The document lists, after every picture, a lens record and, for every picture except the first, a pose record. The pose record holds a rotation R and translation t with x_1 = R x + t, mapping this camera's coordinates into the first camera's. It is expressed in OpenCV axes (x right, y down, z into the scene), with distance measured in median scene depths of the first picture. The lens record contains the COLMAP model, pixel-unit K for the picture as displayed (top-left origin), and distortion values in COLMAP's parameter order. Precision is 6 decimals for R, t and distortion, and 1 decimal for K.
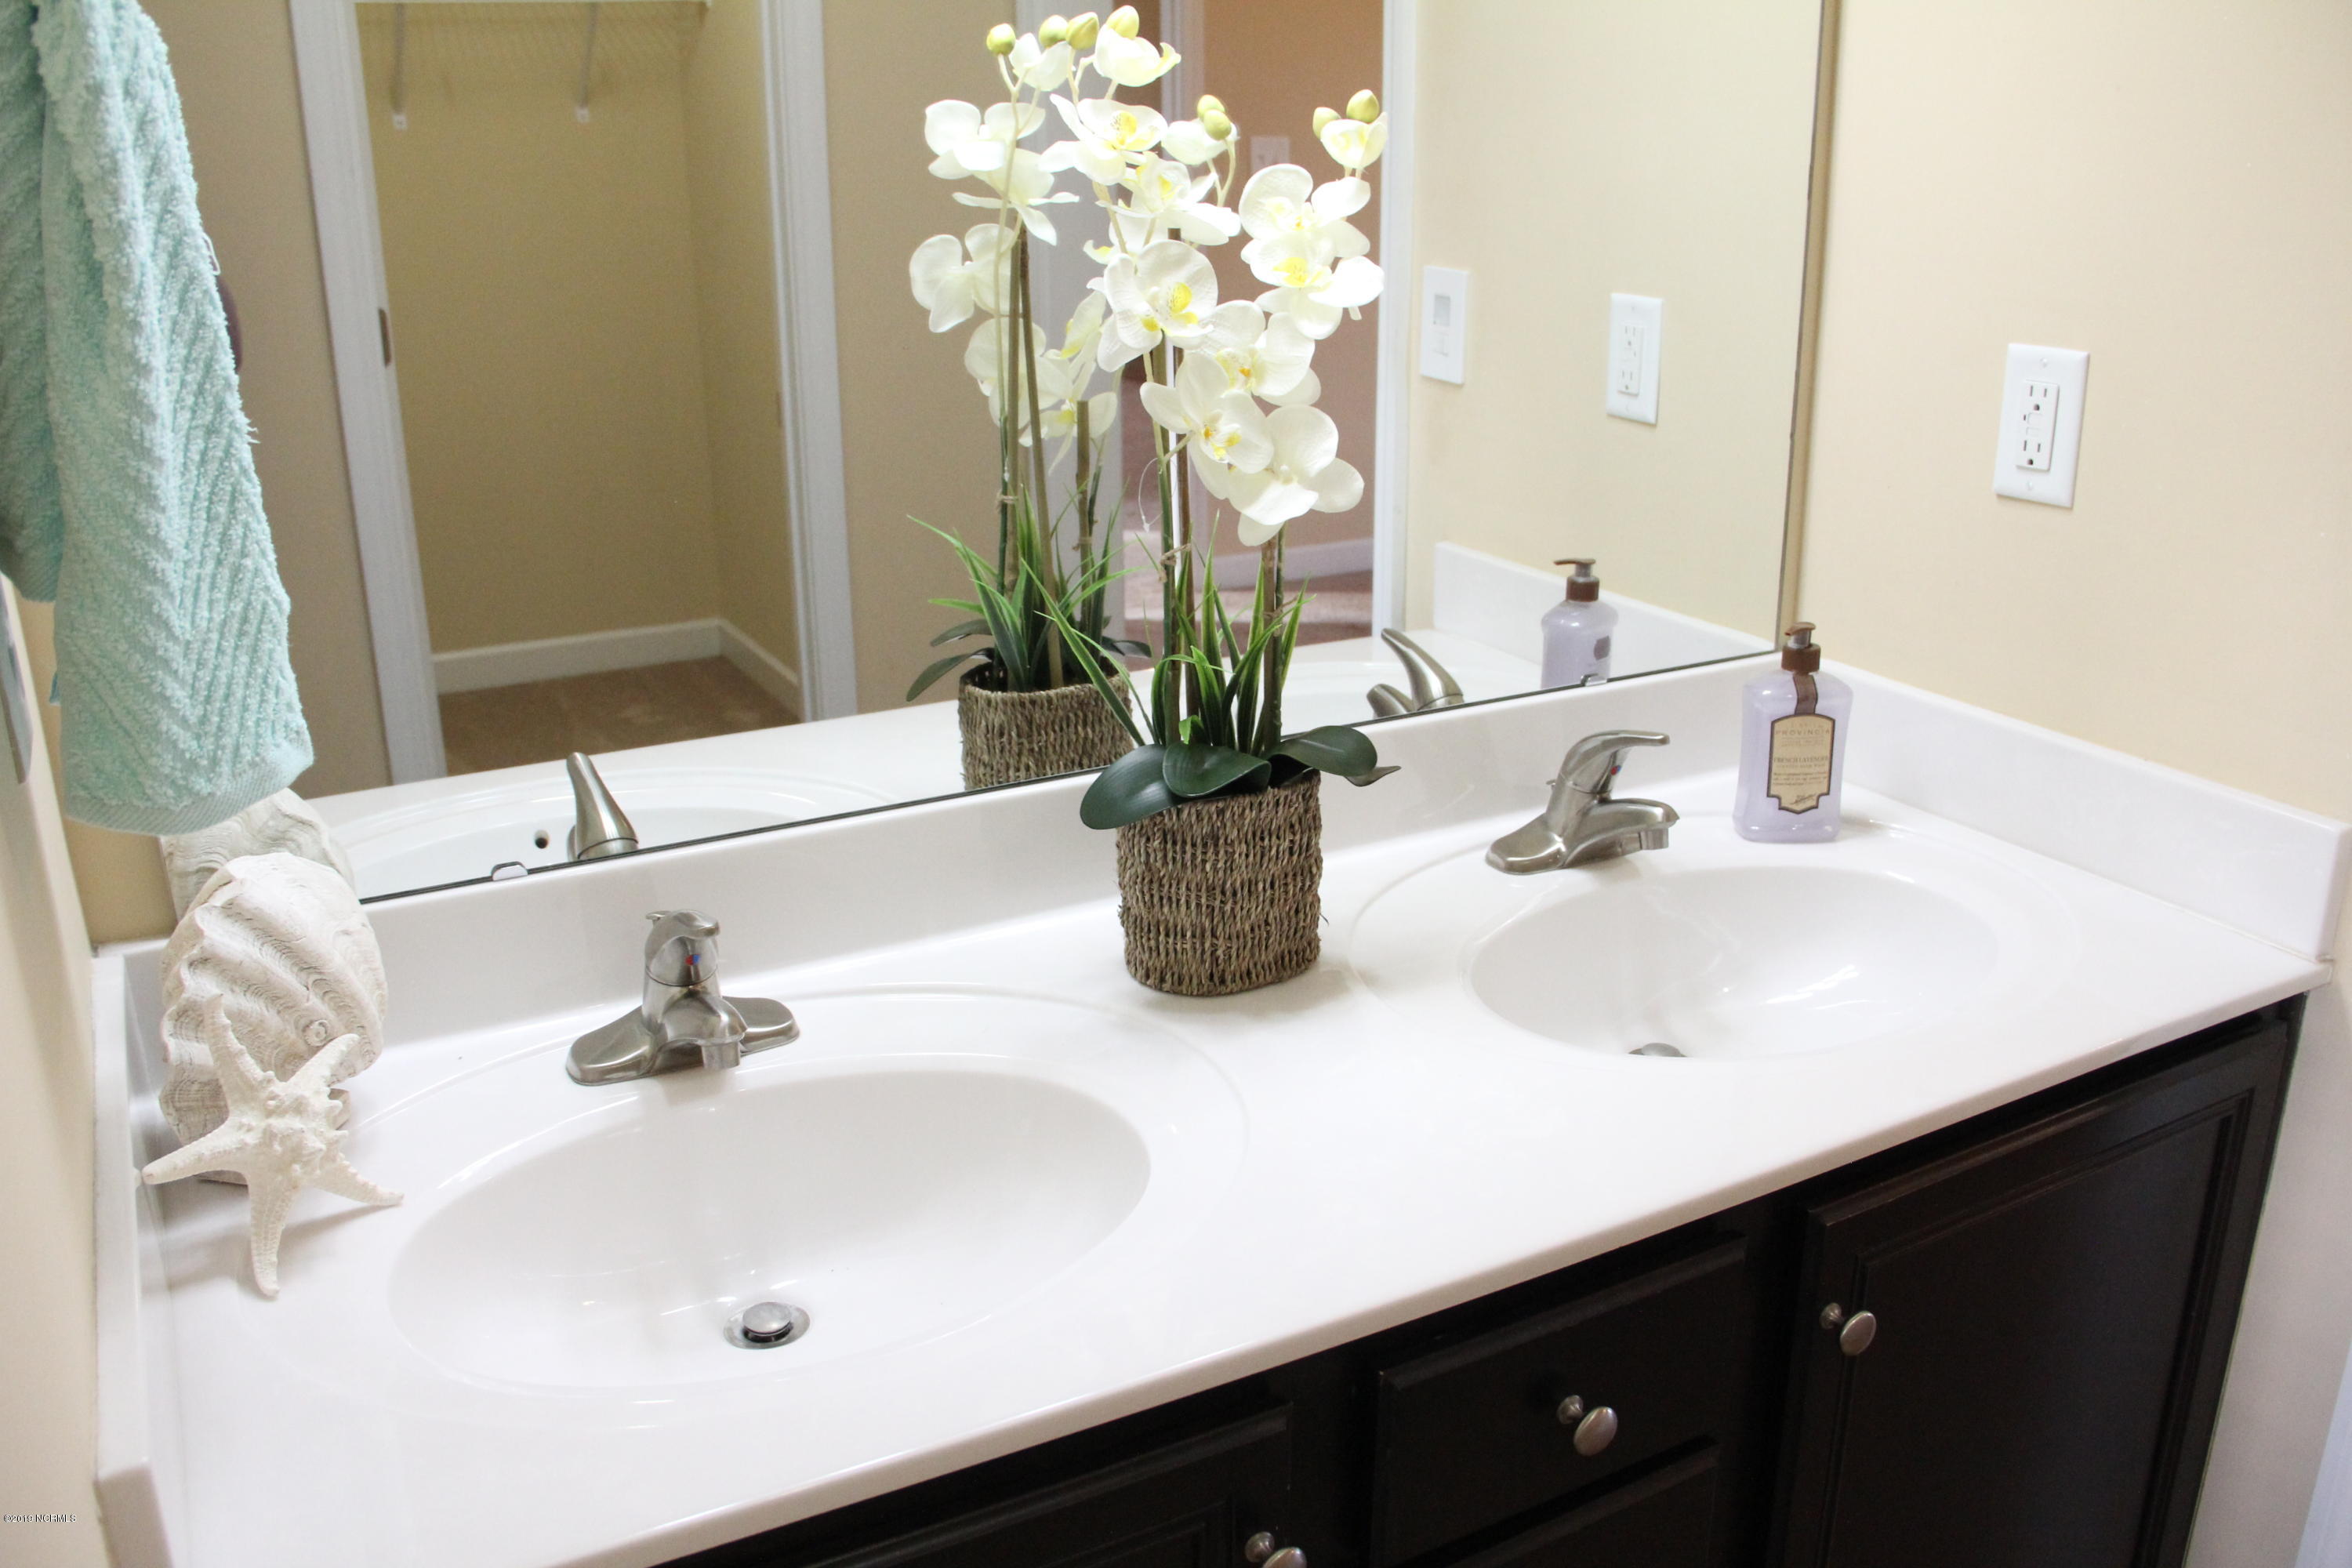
lens RADIAL K [[2008.4, 0, 1177.5], [0, 2008.4, 781.2], [0, 0, 1]] dist [-0.165843, 0.148494]
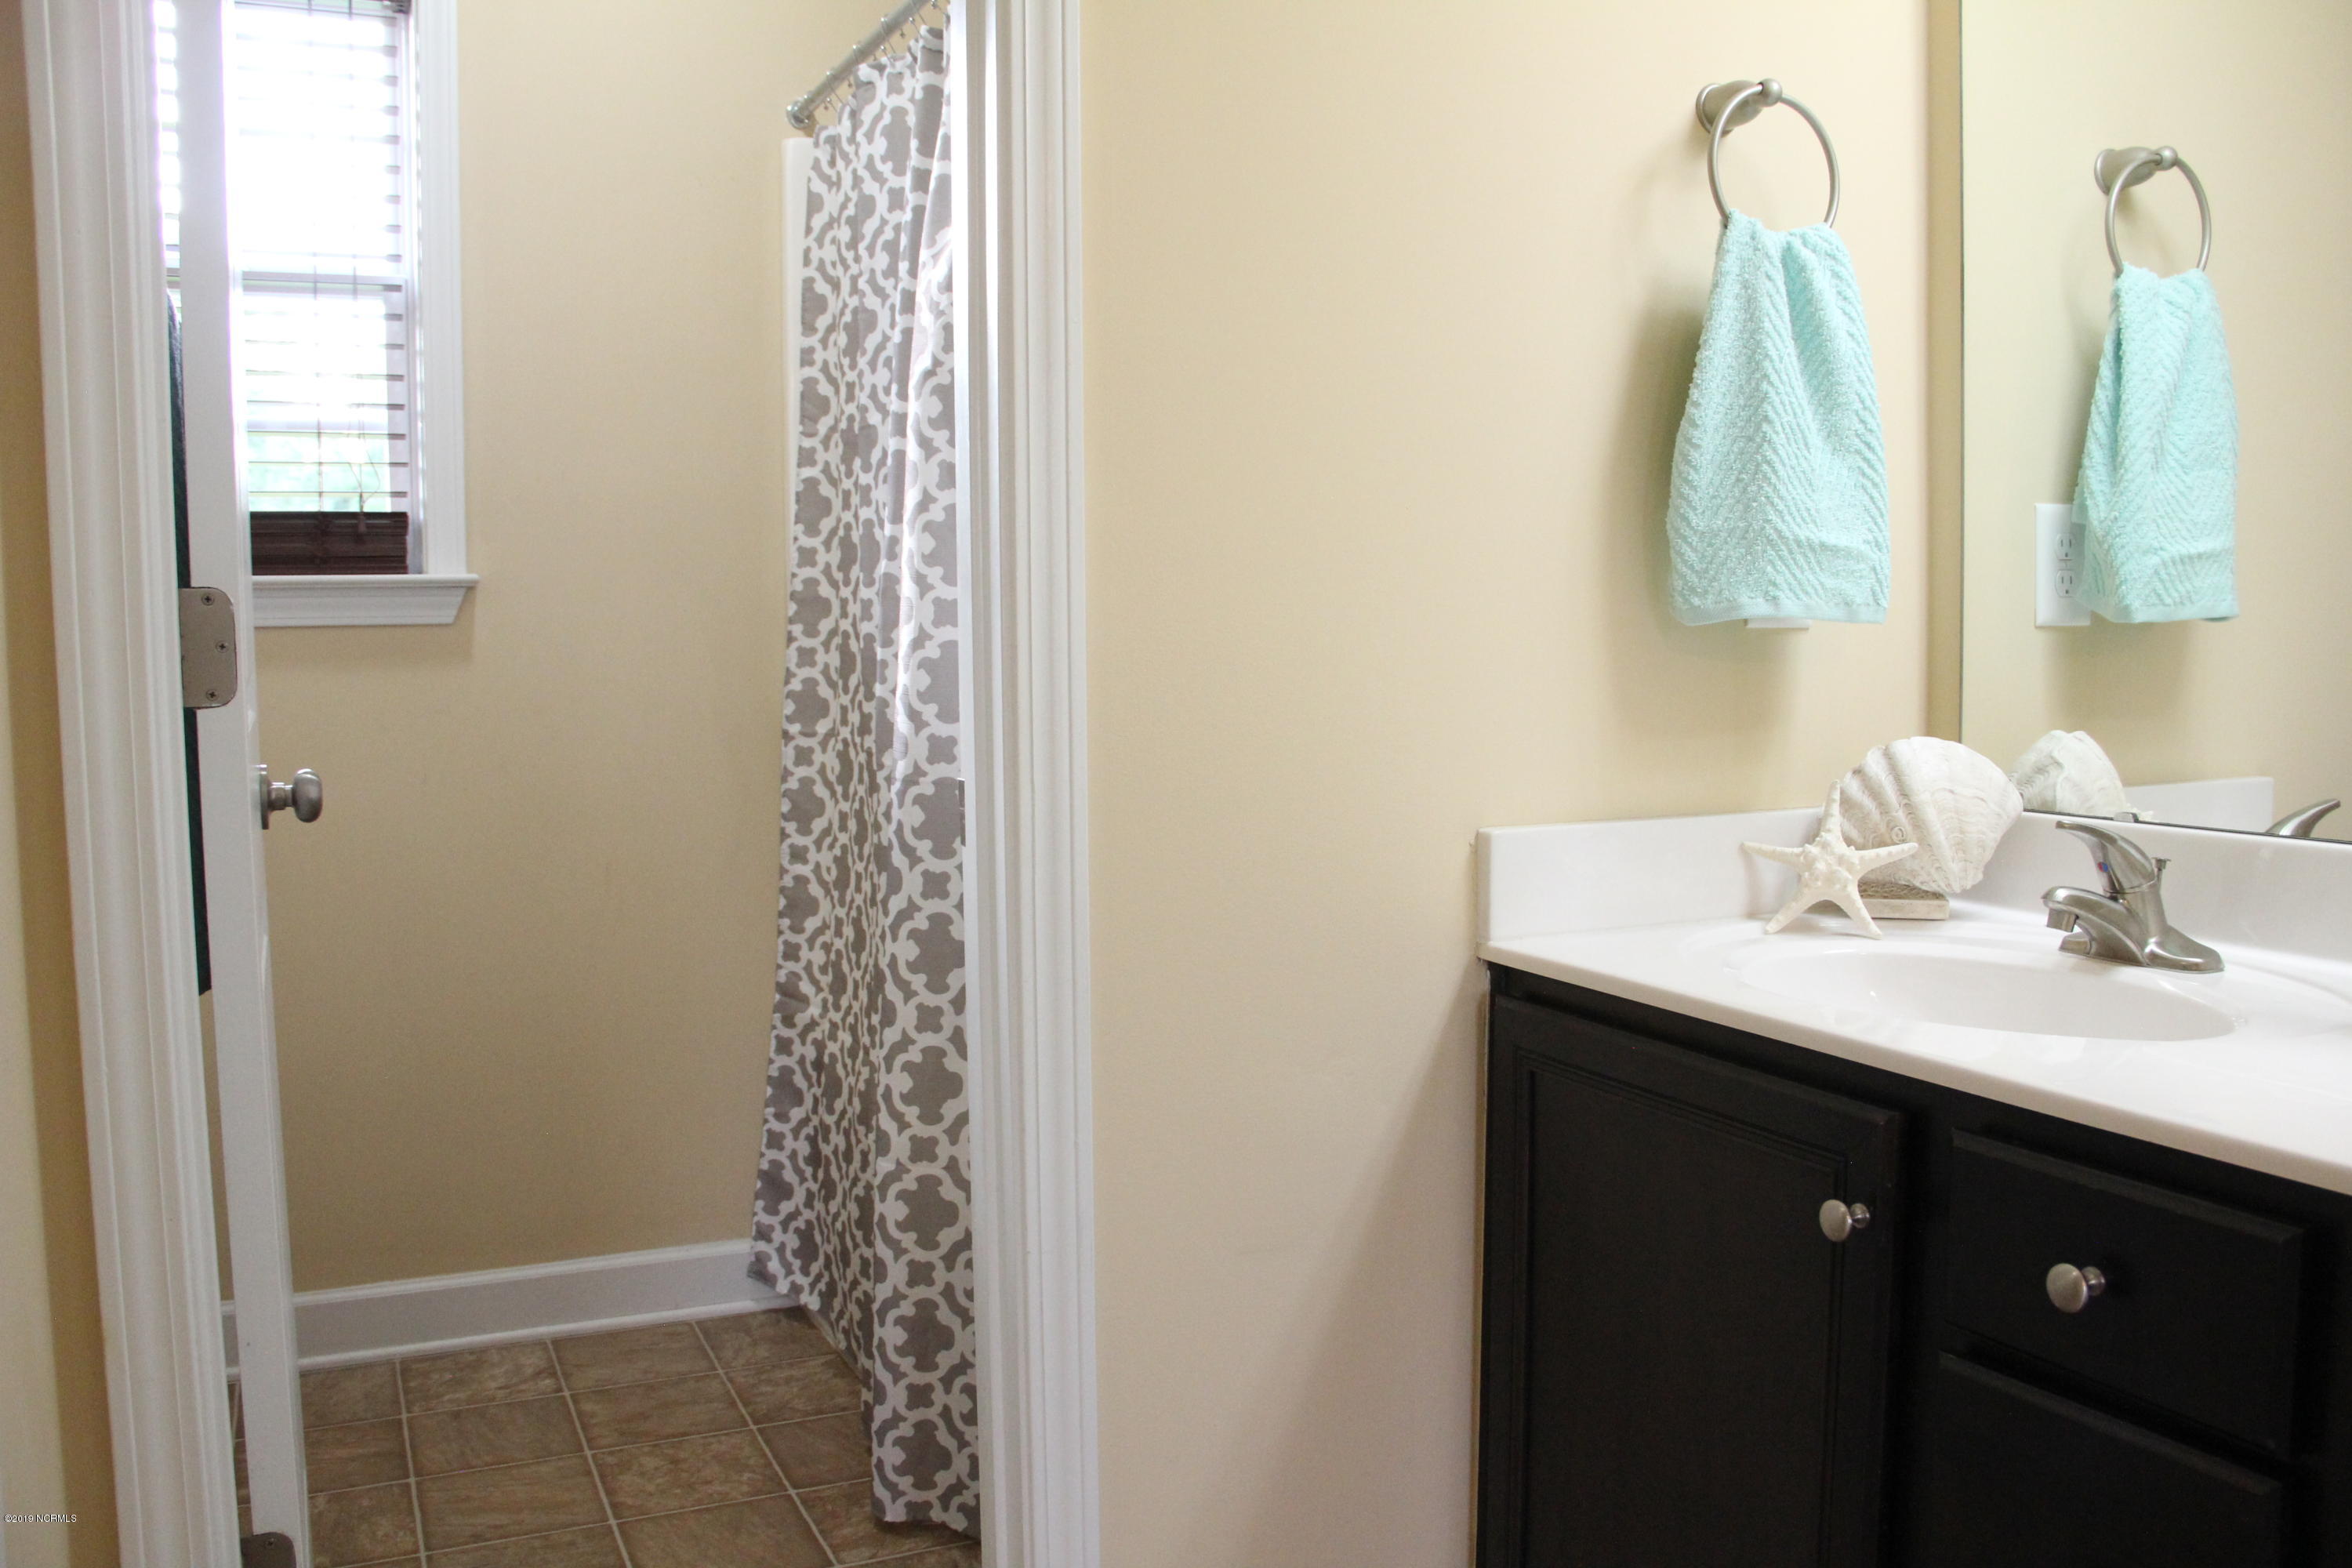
lens RADIAL K [[2008.4, 0, 1176.4], [0, 2008.4, 788.6], [0, 0, 1]] dist [-0.165843, 0.148494]
pose [[-0.057471, 0.097436, -0.993581, 1.552877], [-0.319289, 0.941162, 0.110764, 0.124257], [0.945913, 0.323605, -0.022979, 0.529433]]
